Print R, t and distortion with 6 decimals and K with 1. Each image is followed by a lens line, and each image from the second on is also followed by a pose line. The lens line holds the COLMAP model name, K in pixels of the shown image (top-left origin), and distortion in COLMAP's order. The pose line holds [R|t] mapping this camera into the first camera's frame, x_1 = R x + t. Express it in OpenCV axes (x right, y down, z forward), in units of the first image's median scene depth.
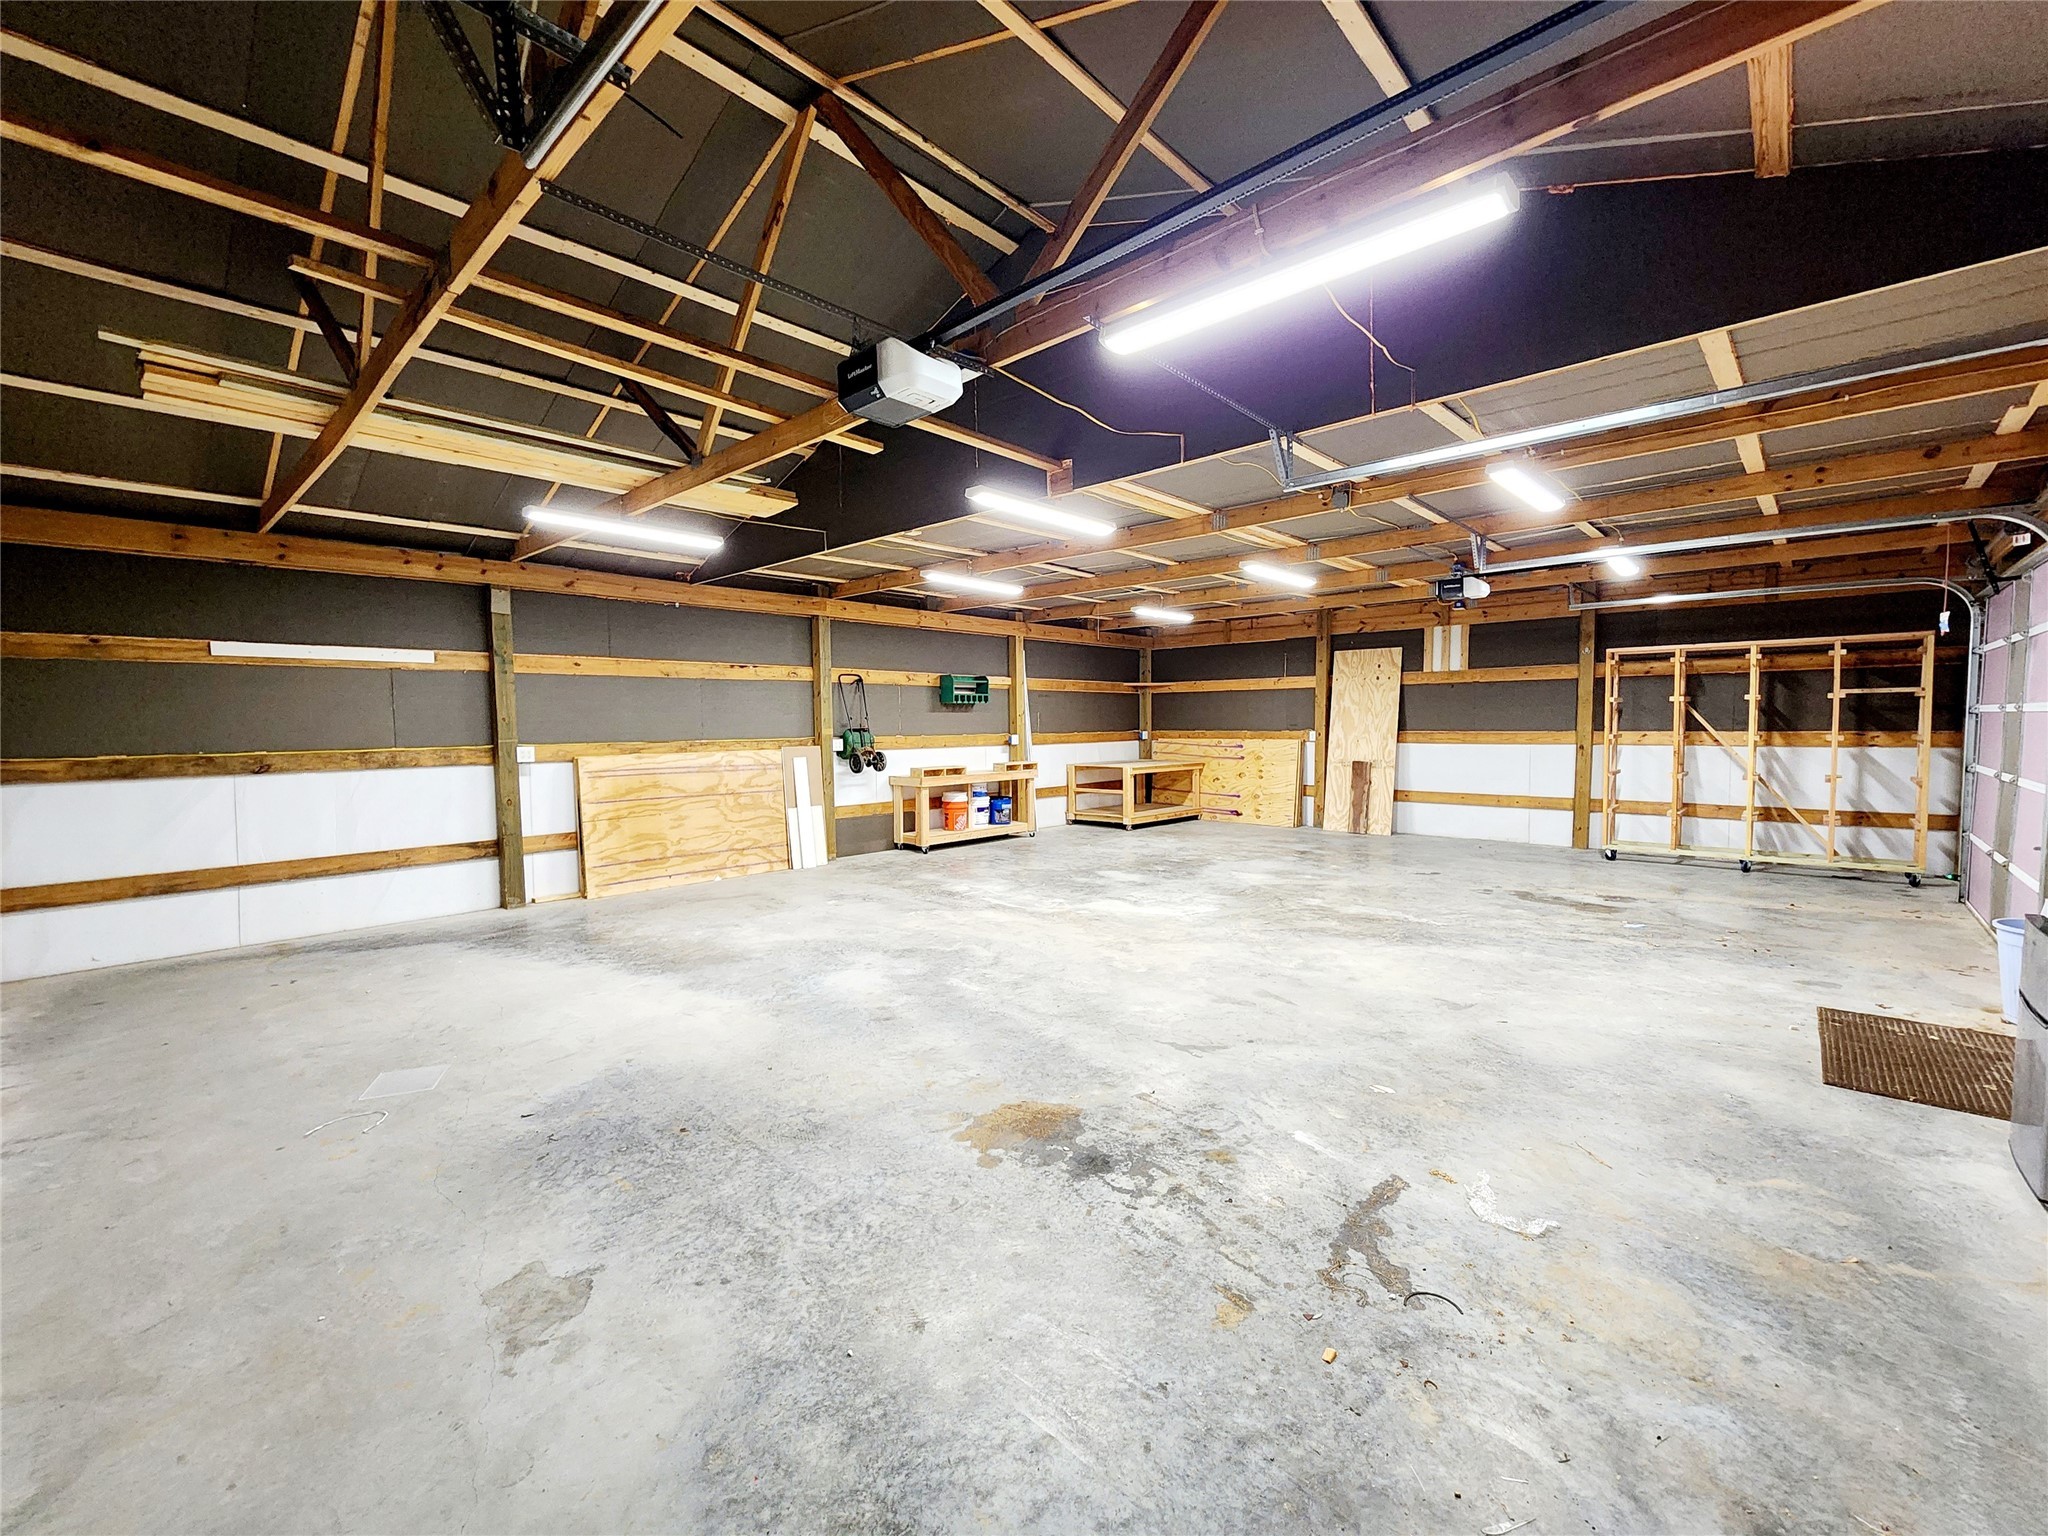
lens RADIAL K [[845.3, 0, 1023.2], [0, 845.3, 774.6], [0, 0, 1]] dist [-0.001039, 0.000872]
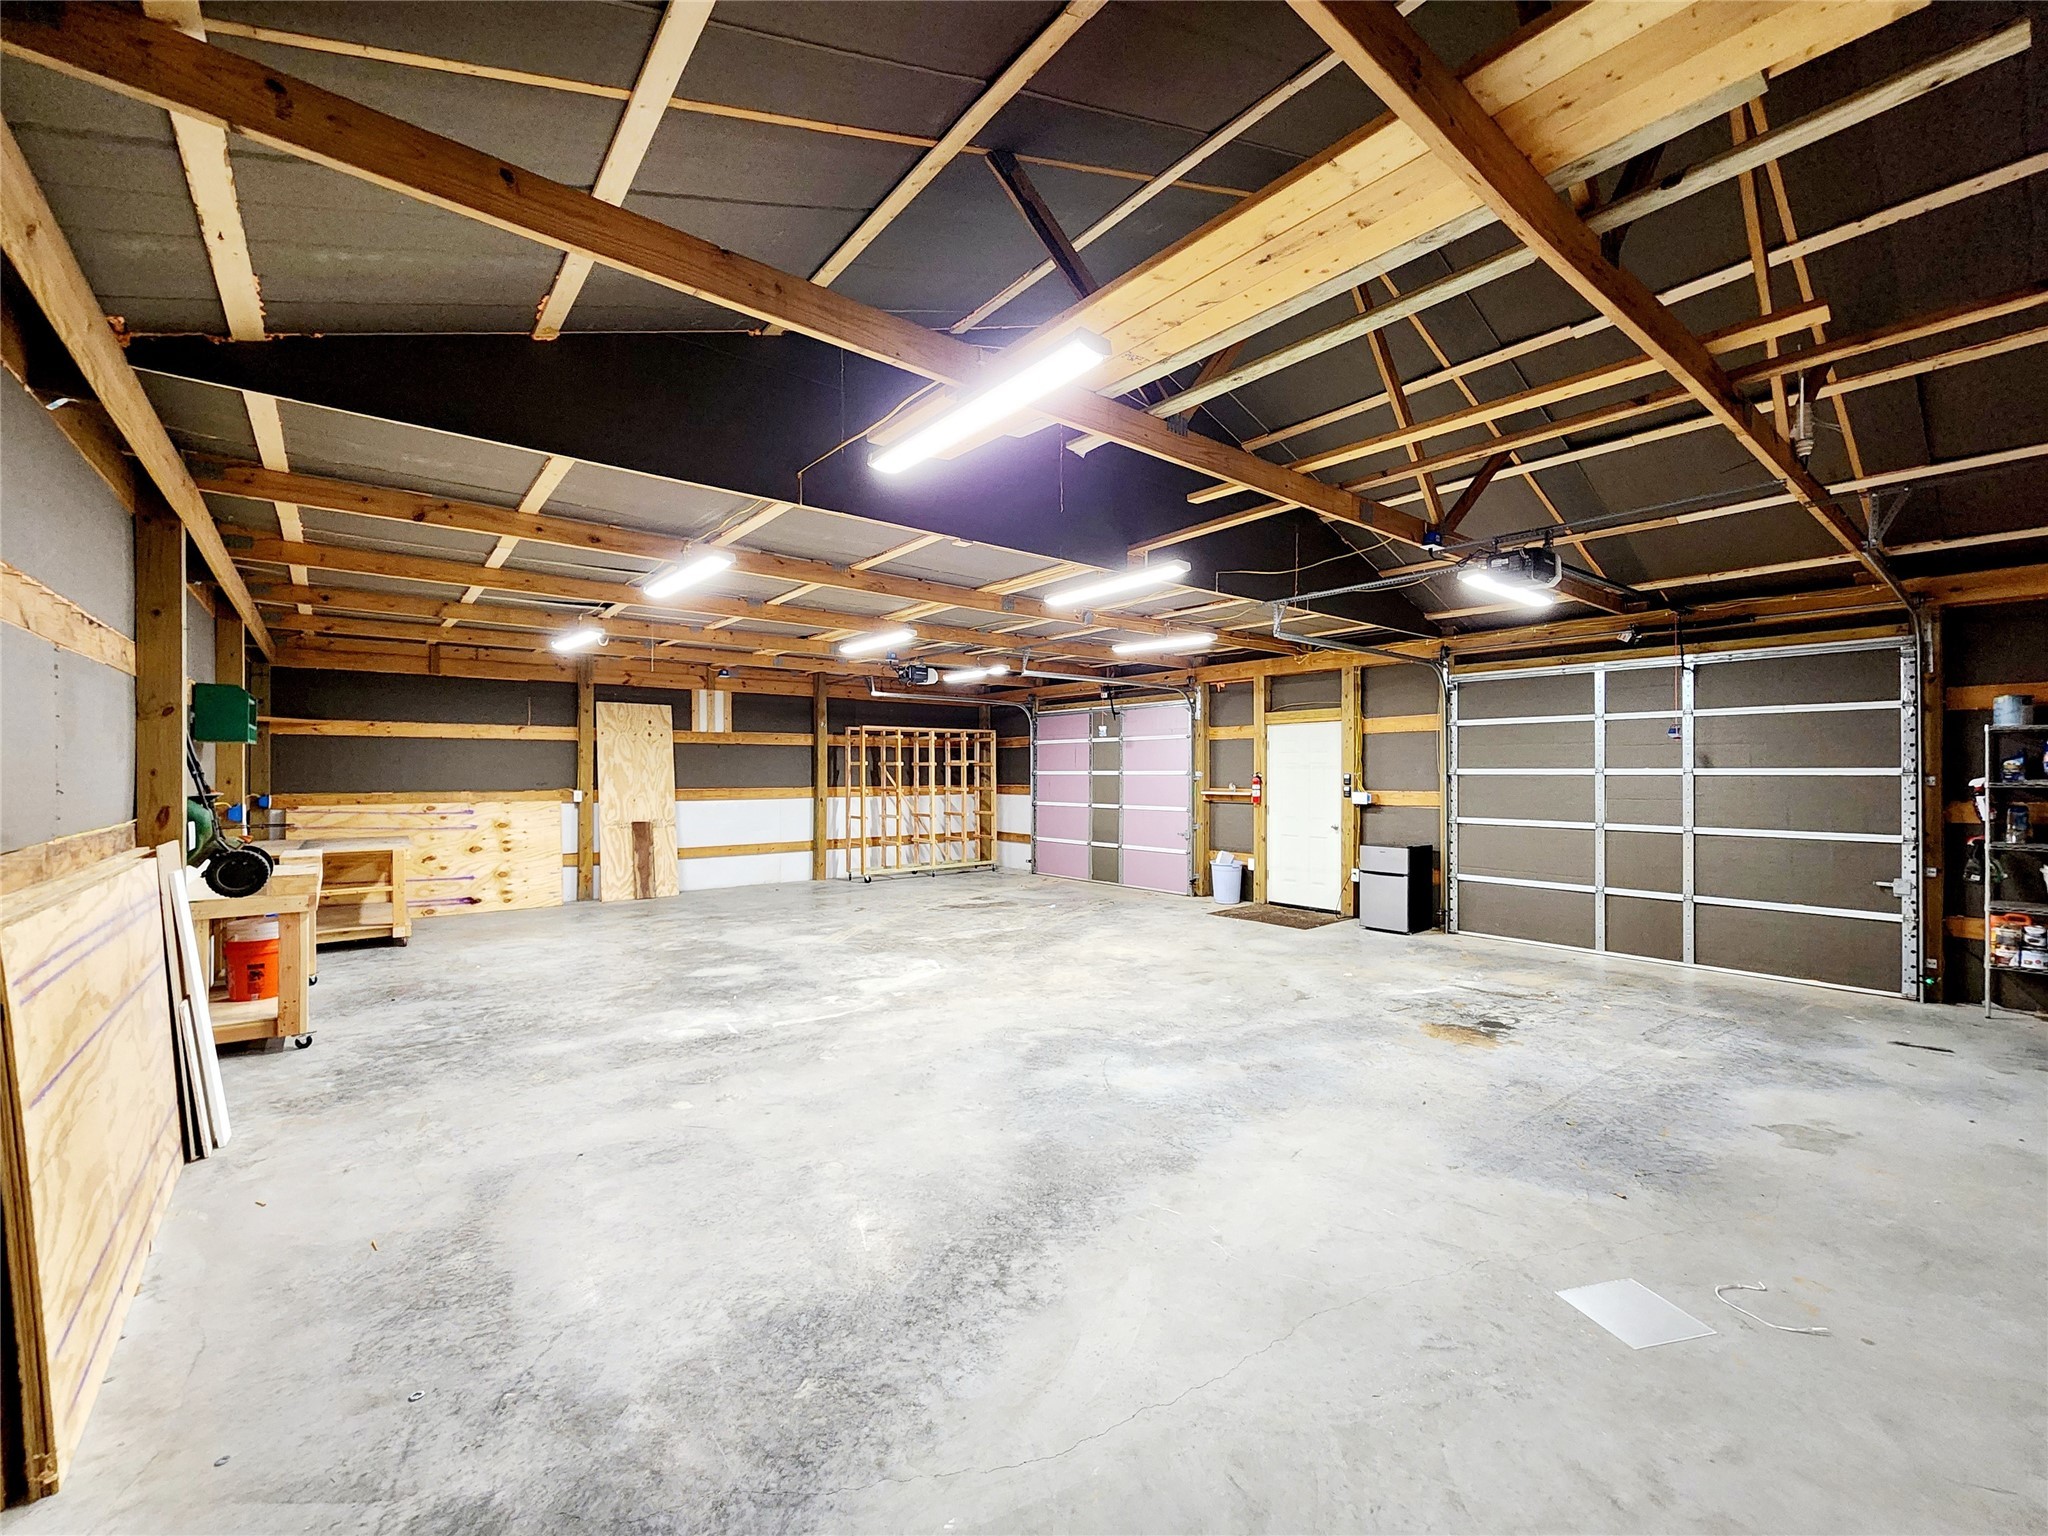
lens RADIAL K [[845.3, 0, 1030.9], [0, 845.3, 769.3], [0, 0, 1]] dist [-0.001039, 0.000872]
pose [[0.137608, 0.011793, 0.990417, -0.758828], [0.063371, 0.997776, -0.020686, -0.042979], [-0.988457, 0.065611, 0.136555, 0.700512]]
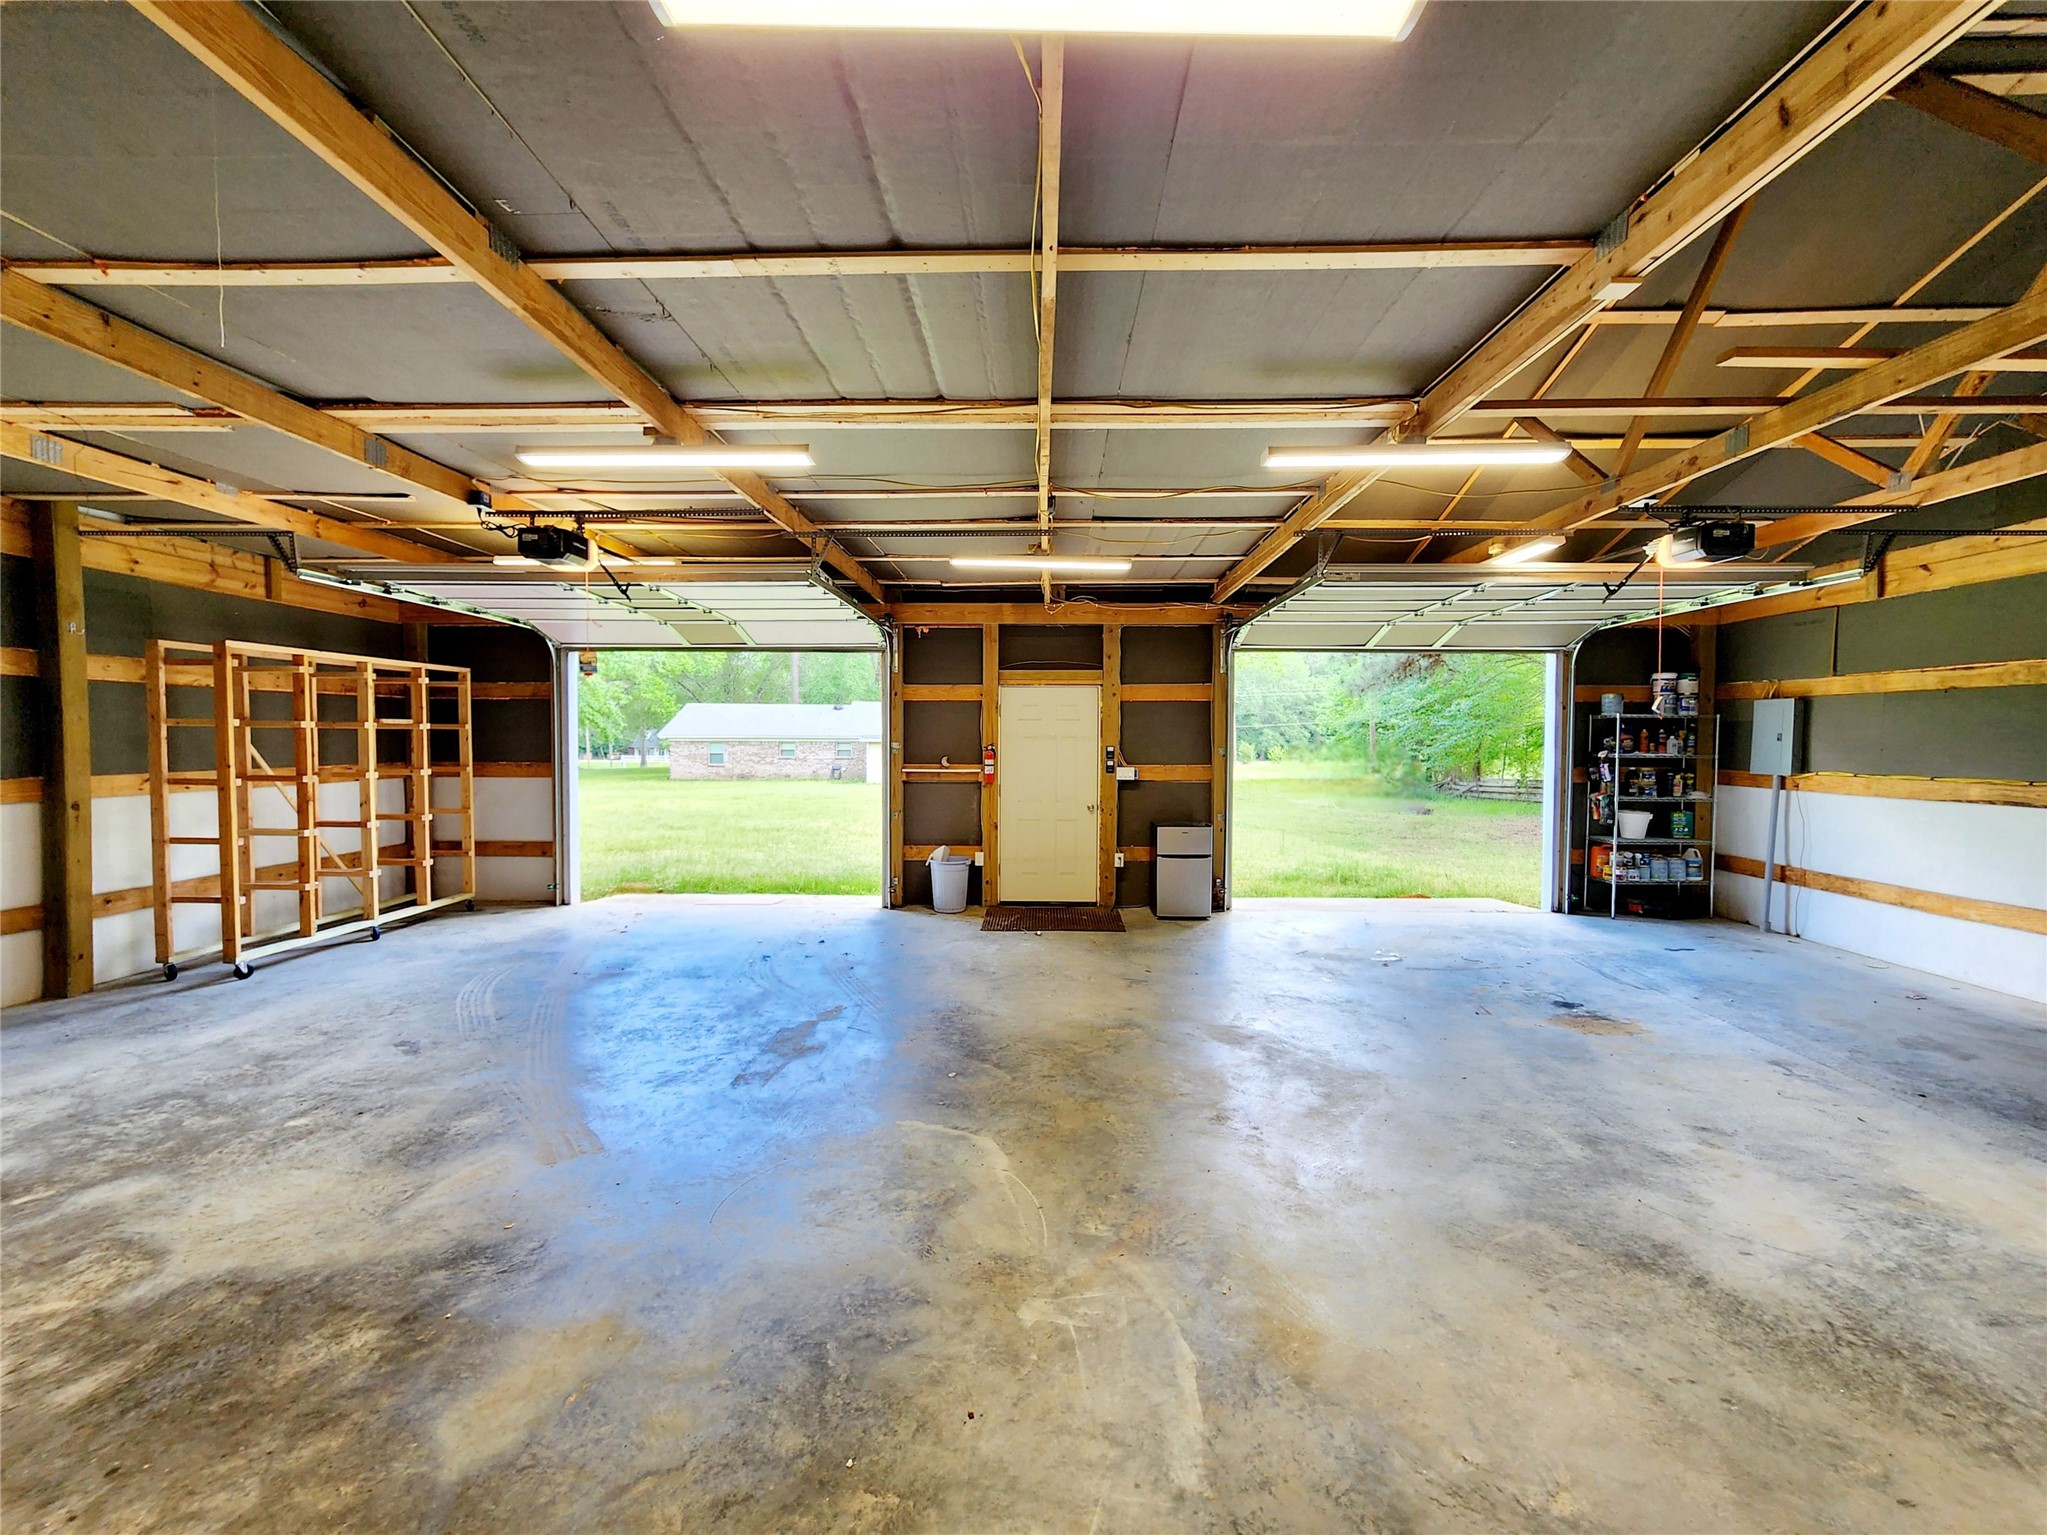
lens RADIAL K [[844.9, 0, 1026.5], [0, 844.9, 782.3], [0, 0, 1]] dist [-0.001039, 0.000872]
pose [[-0.662636, -0.033181, 0.748206, -0.201399], [0.049176, 0.994935, 0.087676, -0.089459], [-0.747325, 0.094891, -0.657648, 1.230489]]
